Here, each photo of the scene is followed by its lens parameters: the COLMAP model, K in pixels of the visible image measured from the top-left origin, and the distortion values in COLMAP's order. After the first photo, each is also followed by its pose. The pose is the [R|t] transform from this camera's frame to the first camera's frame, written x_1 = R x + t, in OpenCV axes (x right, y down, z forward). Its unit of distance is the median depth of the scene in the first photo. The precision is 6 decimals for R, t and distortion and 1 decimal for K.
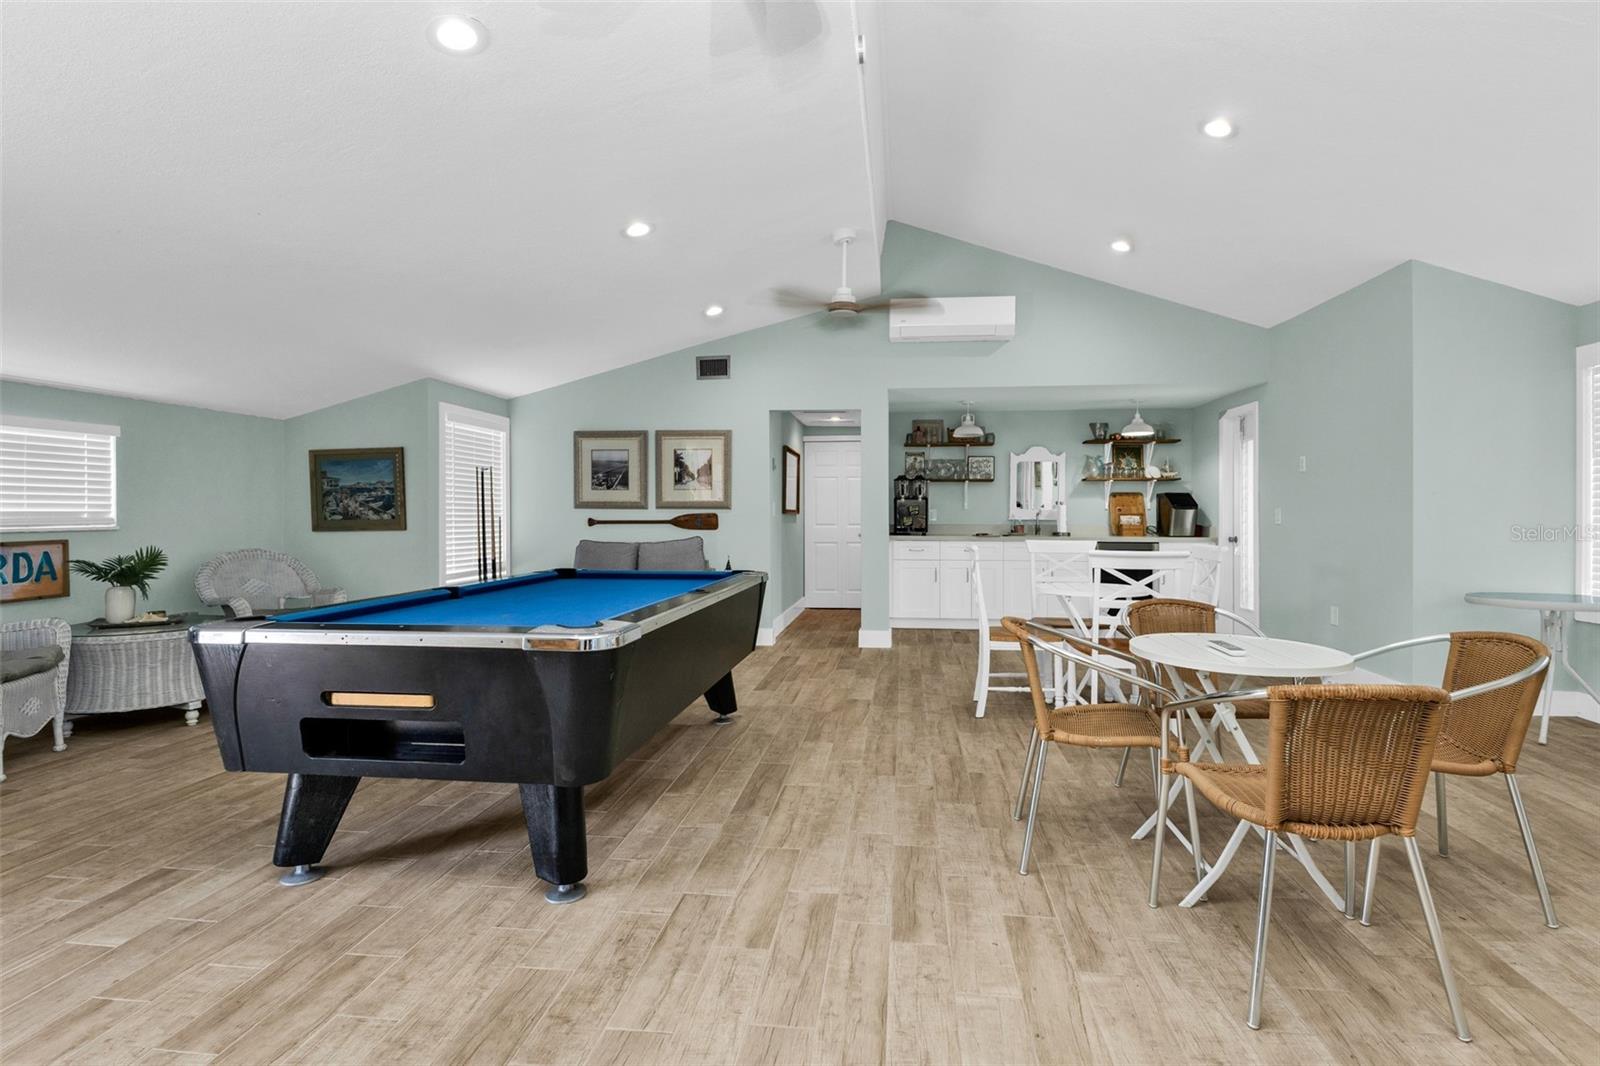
lens RADIAL K [[756.4, 0, 826.8], [0, 756.4, 519.8], [0, 0, 1]] dist [0.005498, -0.002039]
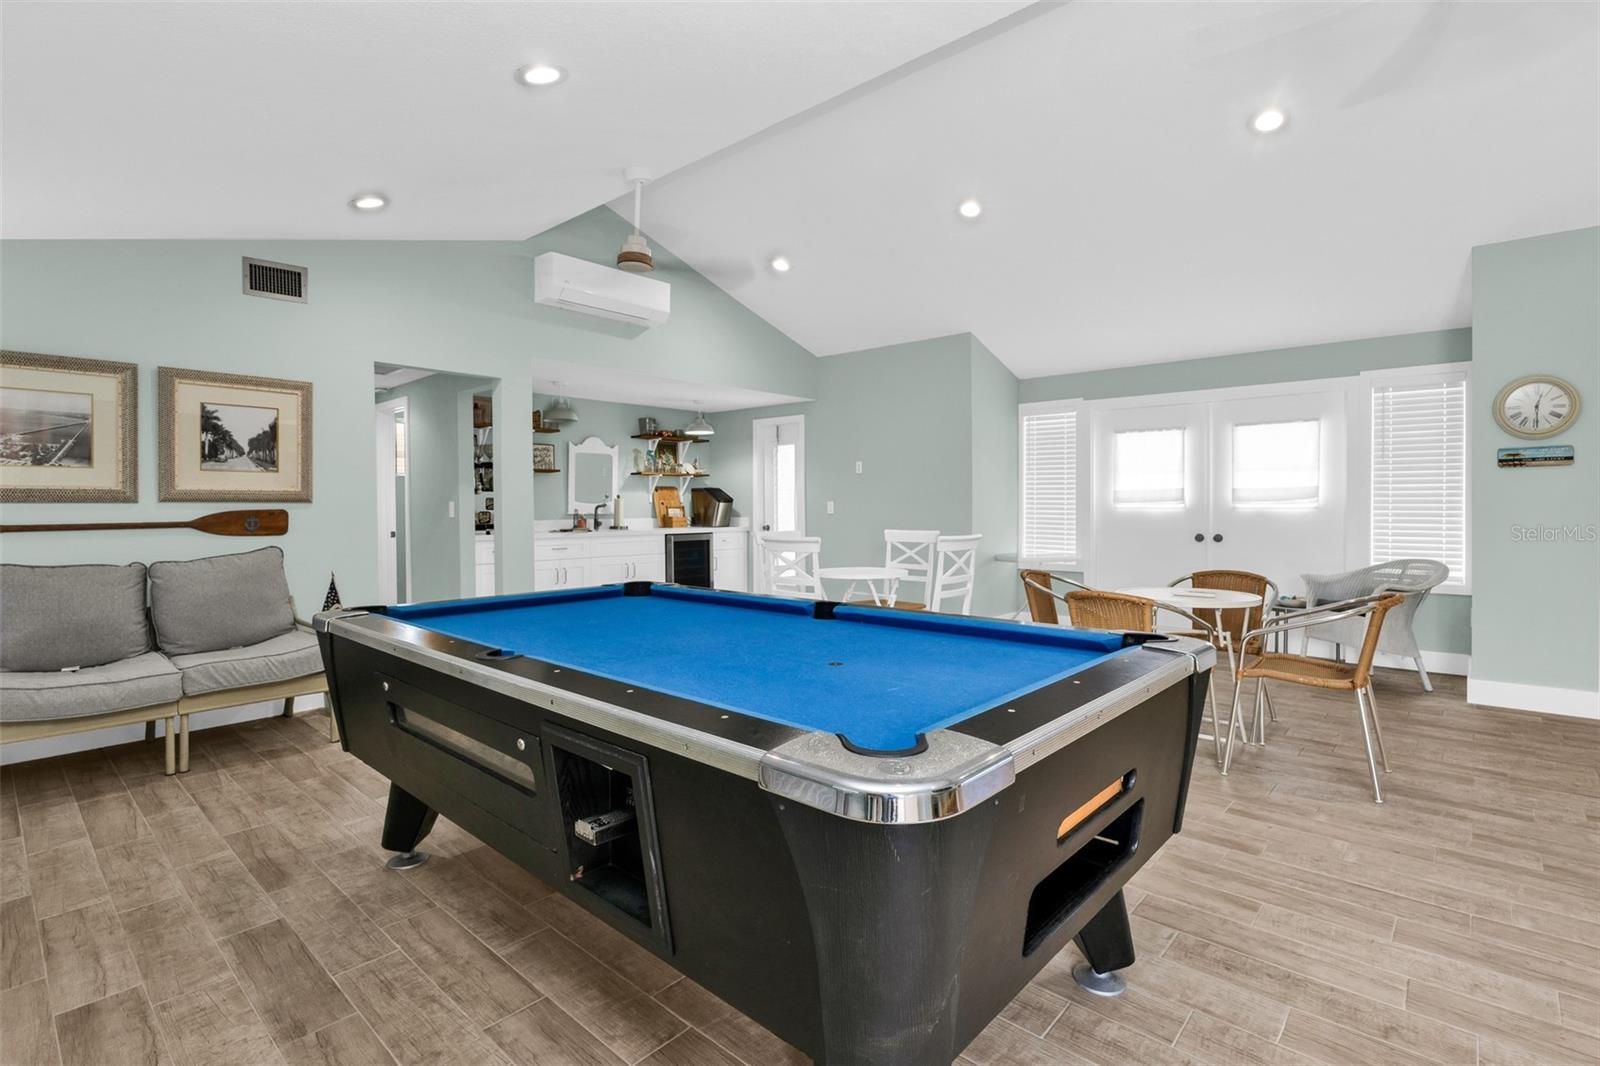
lens RADIAL K [[756.4, 0, 800.0], [0, 756.4, 508.0], [0, 0, 1]] dist [0.005498, -0.002039]
pose [[0.589383, -0.007657, 0.807817, -0.548843], [0.015192, 0.999883, -0.001607, -0.003006], [-0.807711, 0.013220, 0.589431, 0.363754]]
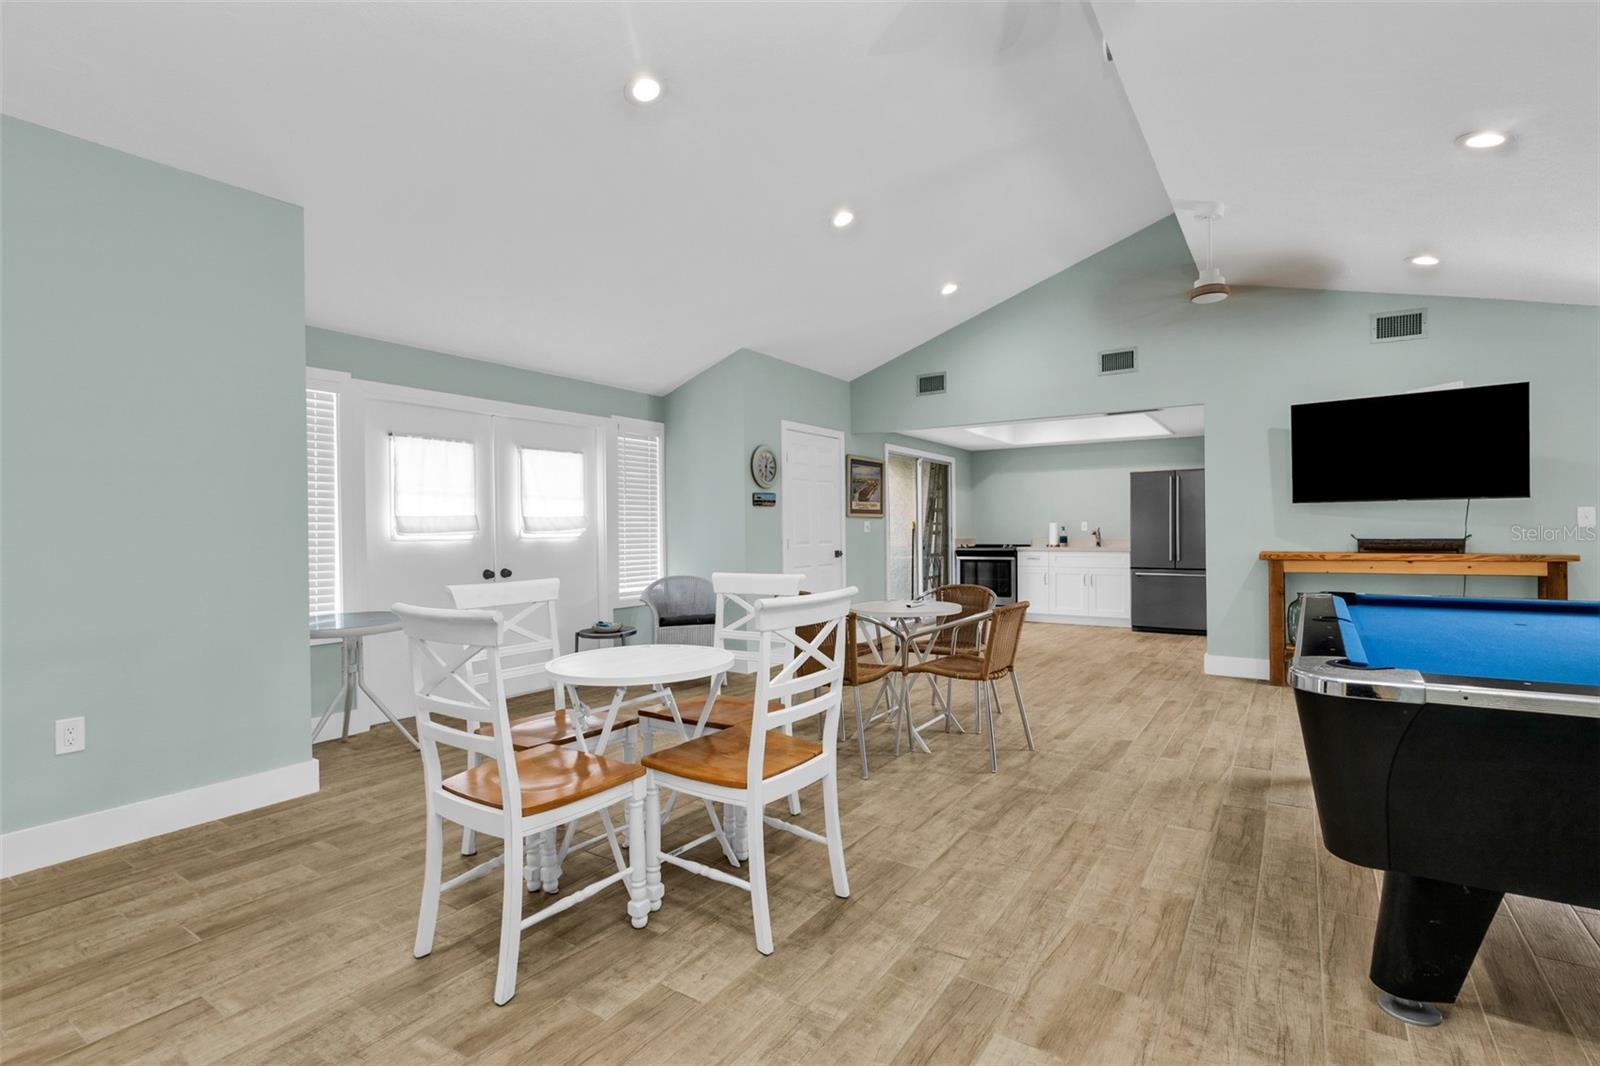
lens RADIAL K [[756.4, 0, 806.3], [0, 756.4, 532.1], [0, 0, 1]] dist [0.005498, -0.002039]
pose [[-0.887677, 0.007549, 0.460405, -0.029147], [0.017416, 0.999701, 0.017187, -0.015073], [-0.460138, 0.023275, -0.887542, 1.308781]]
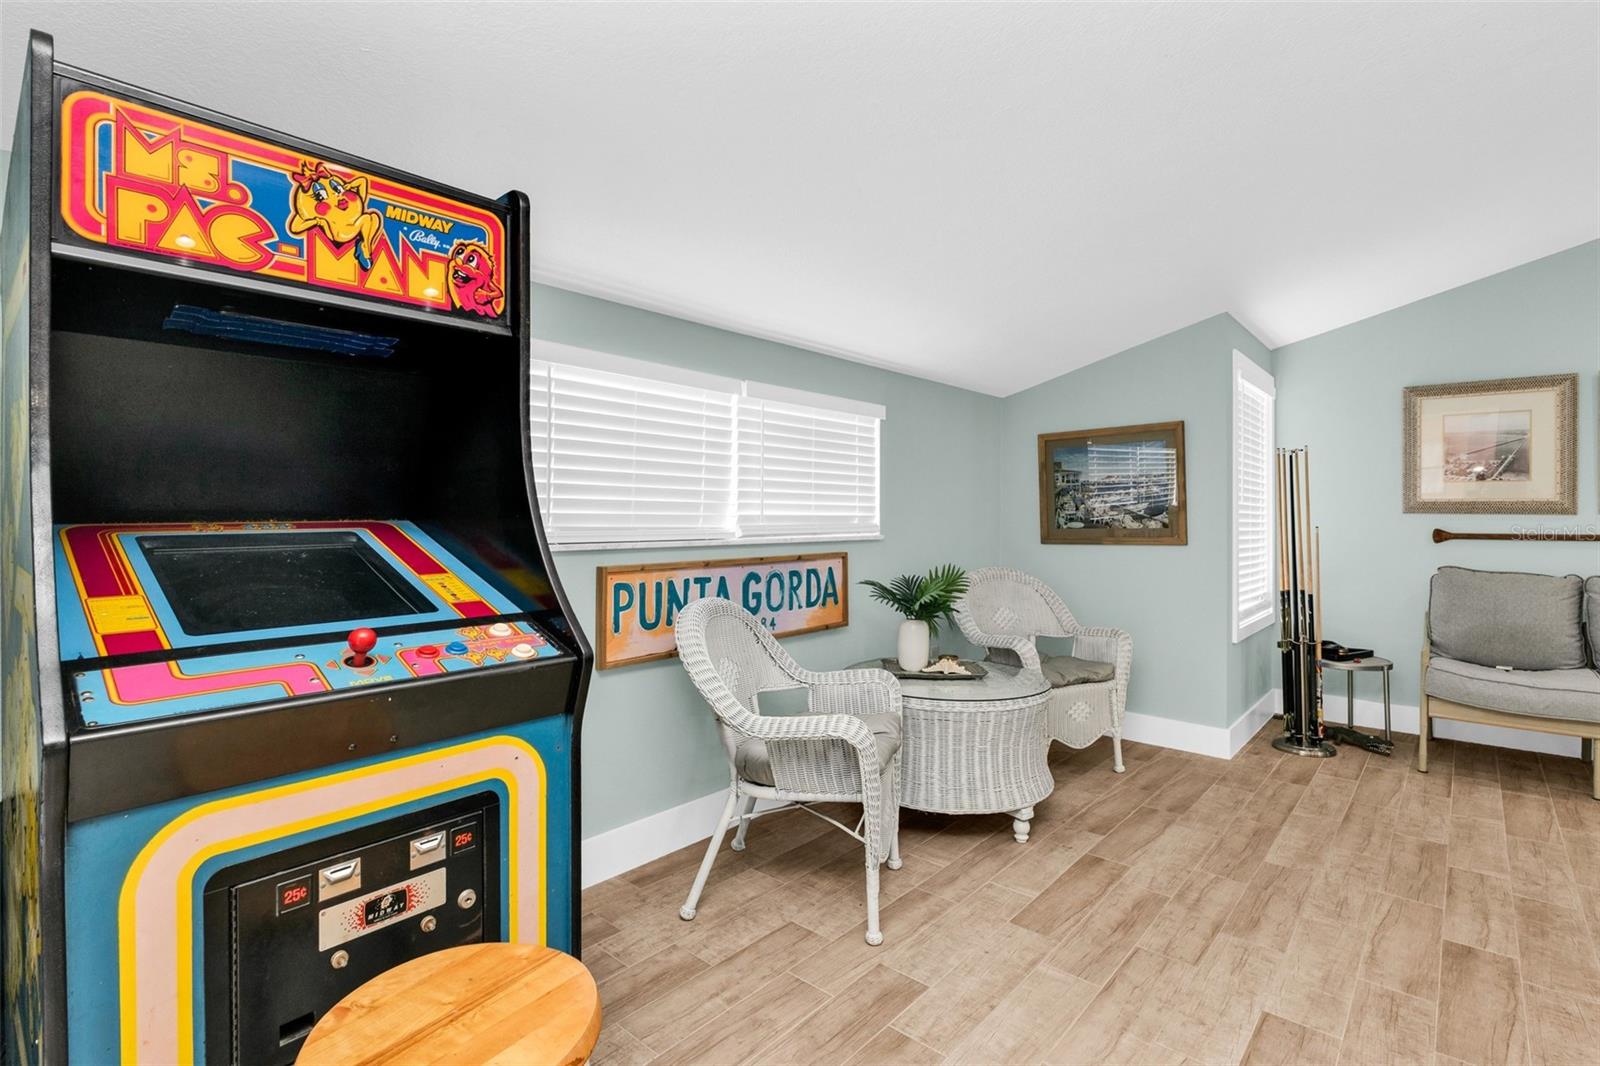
lens RADIAL K [[756.4, 0, 799.8], [0, 756.4, 525.5], [0, 0, 1]] dist [0.005498, -0.002039]
pose [[0.820411, 0.010151, -0.571685, -0.524914], [-0.010698, 0.999940, 0.002402, -0.001968], [0.571675, 0.004145, 0.820470, 0.297661]]
